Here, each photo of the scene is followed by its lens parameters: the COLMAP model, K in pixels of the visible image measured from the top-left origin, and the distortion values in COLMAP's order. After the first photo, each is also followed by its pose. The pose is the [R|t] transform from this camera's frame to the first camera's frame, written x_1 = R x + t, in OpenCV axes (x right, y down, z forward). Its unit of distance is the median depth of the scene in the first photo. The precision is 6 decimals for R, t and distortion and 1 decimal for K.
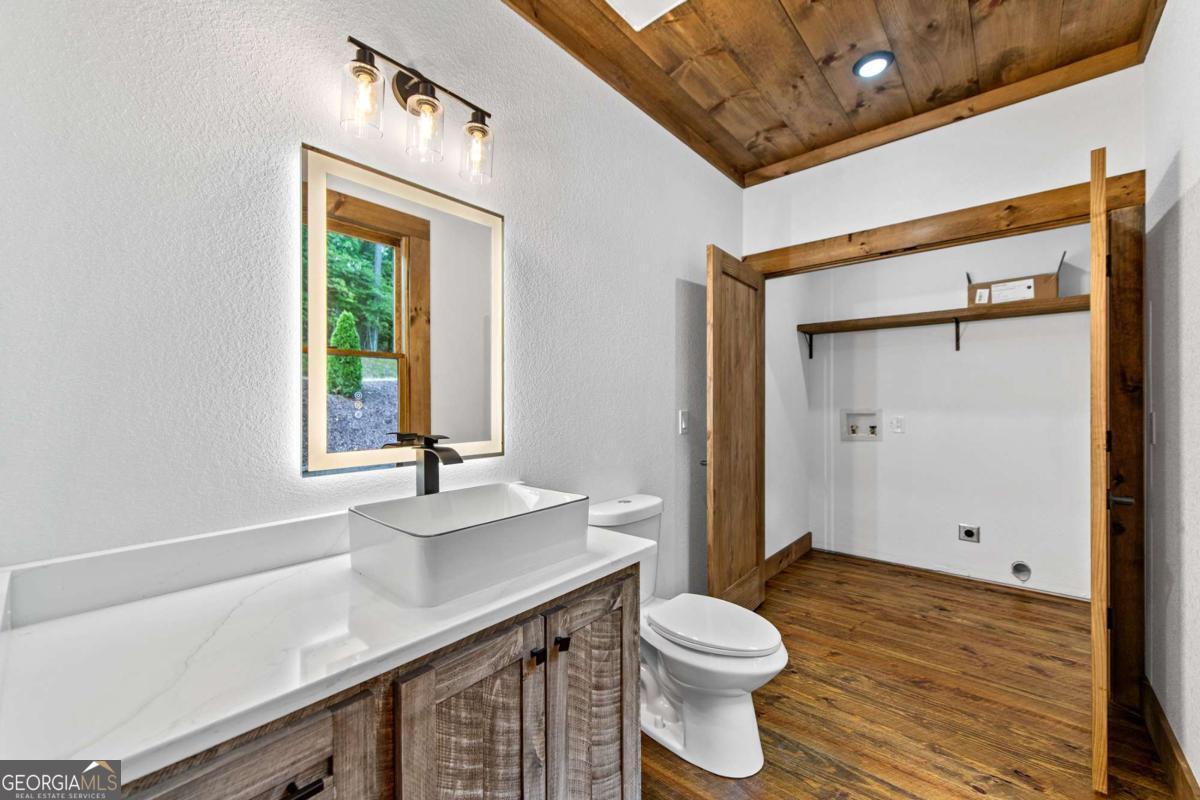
lens RADIAL K [[480.4, 0, 596.2], [0, 480.4, 401.3], [0, 0, 1]] dist [0.014356, -0.003494]
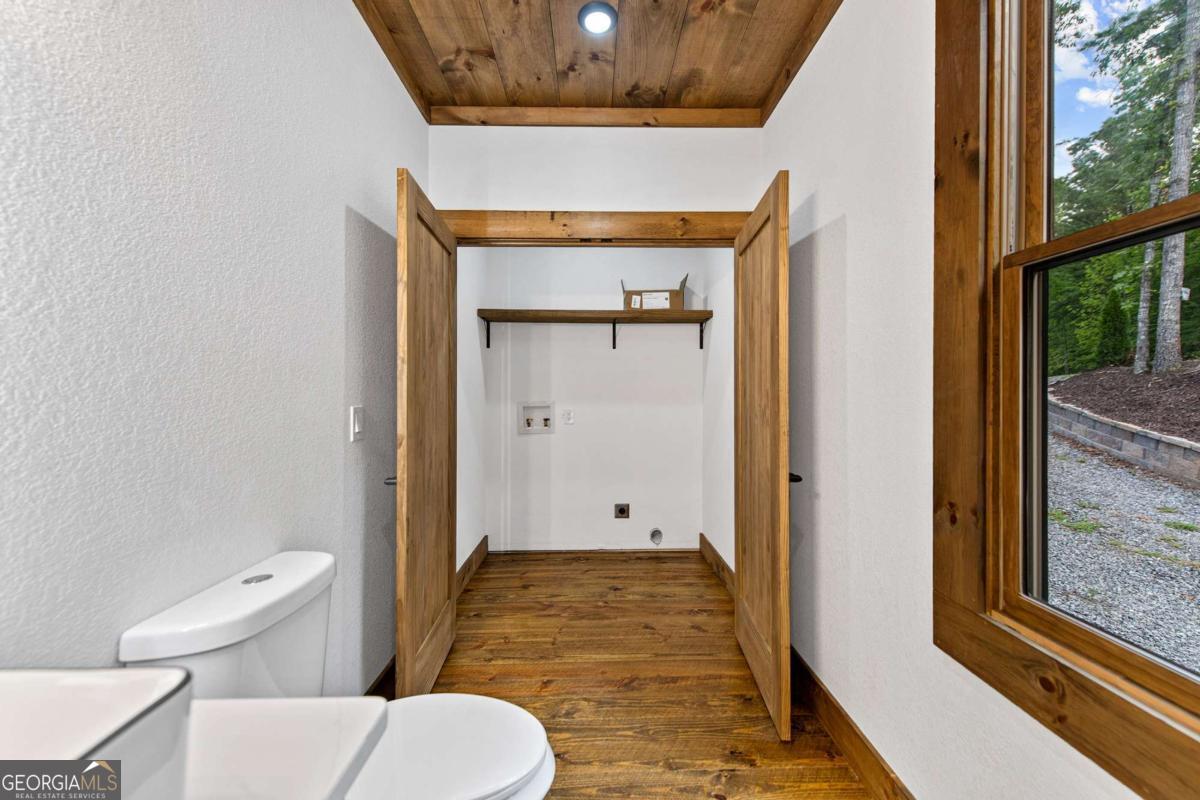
lens RADIAL K [[480.4, 0, 610.7], [0, 480.4, 392.8], [0, 0, 1]] dist [0.014356, -0.003494]
pose [[0.734869, 0.004234, 0.678196, -0.013876], [-0.002307, 0.999990, -0.003743, 0.002039], [-0.678206, 0.001186, 0.734871, 0.252572]]
